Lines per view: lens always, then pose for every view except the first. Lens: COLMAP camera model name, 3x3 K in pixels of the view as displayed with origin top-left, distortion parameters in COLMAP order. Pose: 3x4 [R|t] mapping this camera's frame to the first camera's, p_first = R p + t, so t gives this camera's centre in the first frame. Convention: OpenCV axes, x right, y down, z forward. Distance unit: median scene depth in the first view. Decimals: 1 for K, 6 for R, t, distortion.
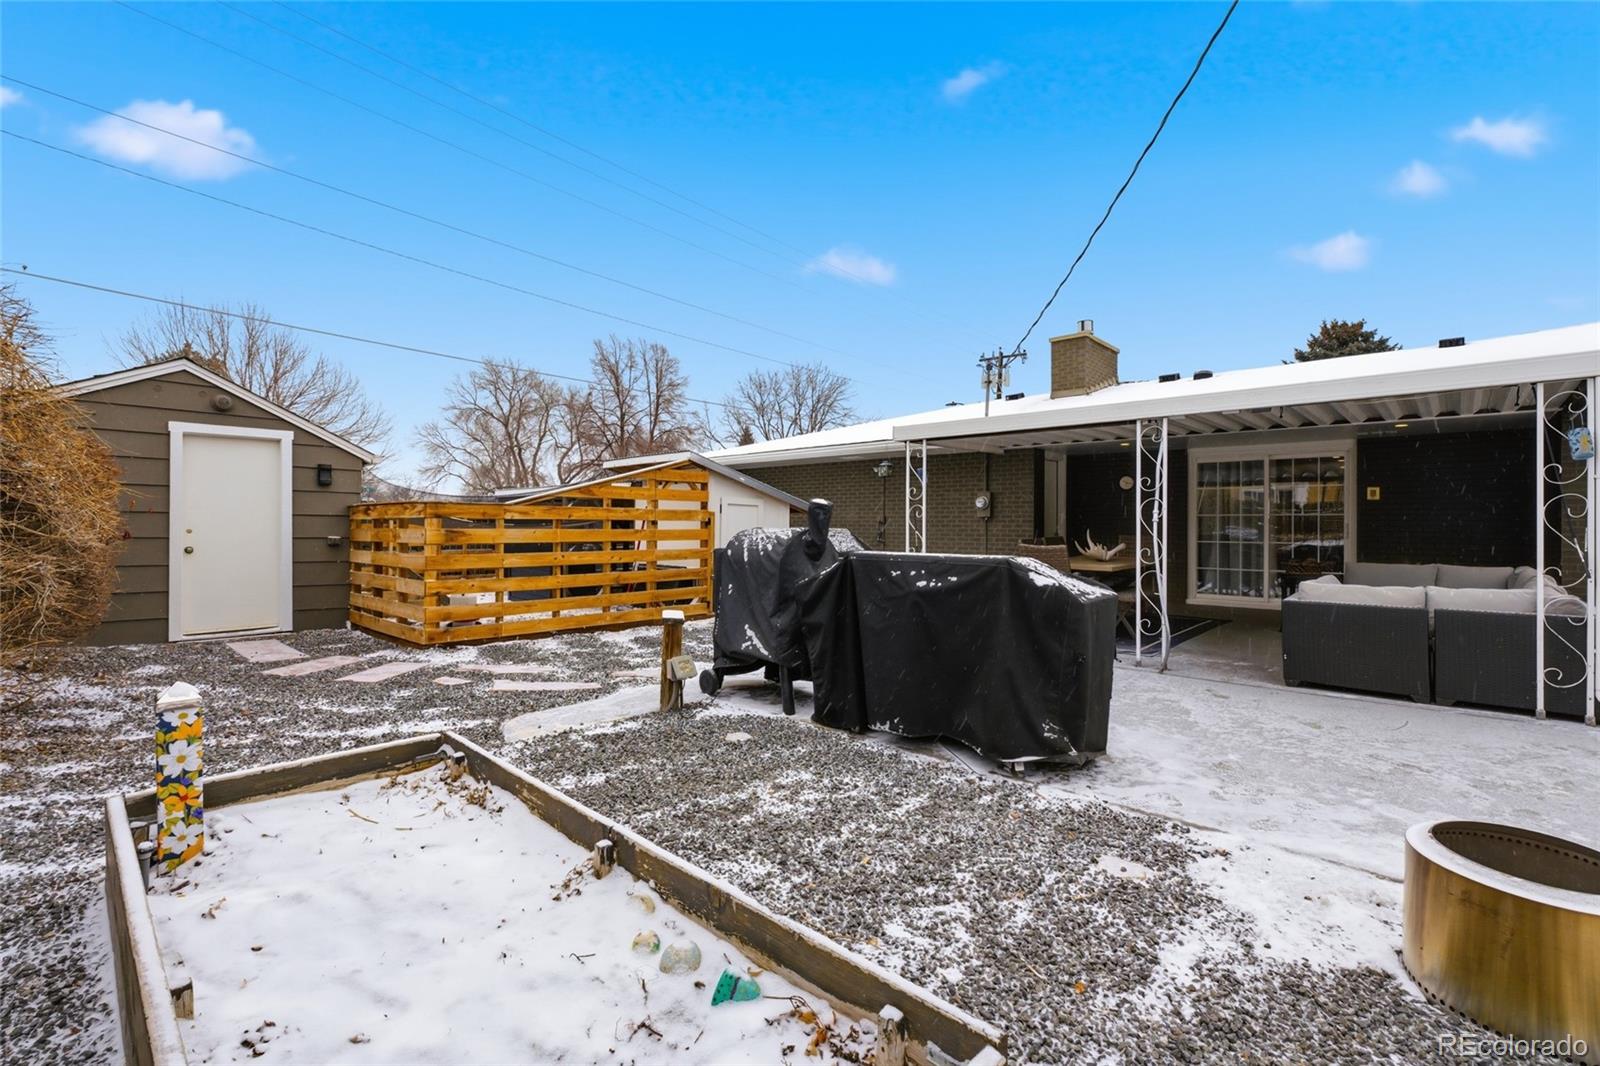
lens RADIAL K [[690.0, 0, 800.0], [0, 690.0, 533.0], [0, 0, 1]] dist [-0.001311, -0.000323]
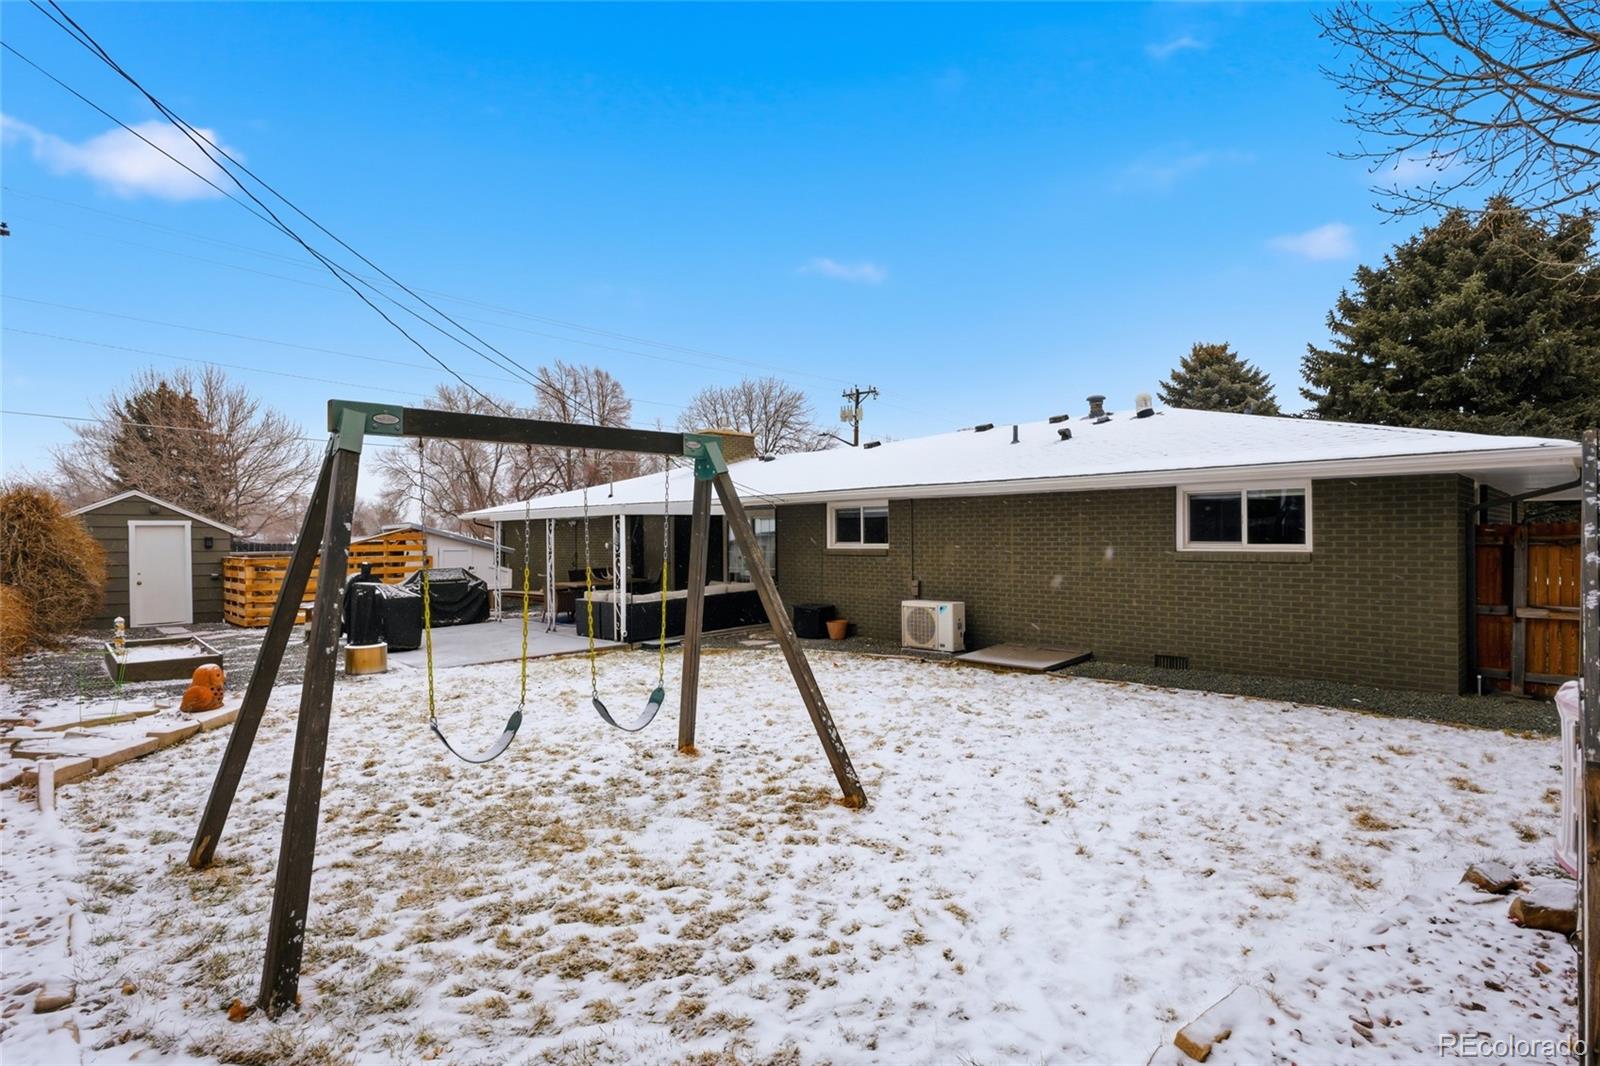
lens RADIAL K [[765.8, 0, 800.1], [0, 765.8, 543.6], [0, 0, 1]] dist [0.002504, 0.001017]
pose [[0.998991, -0.016526, -0.041761, 0.905803], [0.016535, 0.999863, -0.000131, -0.046202], [0.041757, -0.000560, 0.999128, -0.923655]]
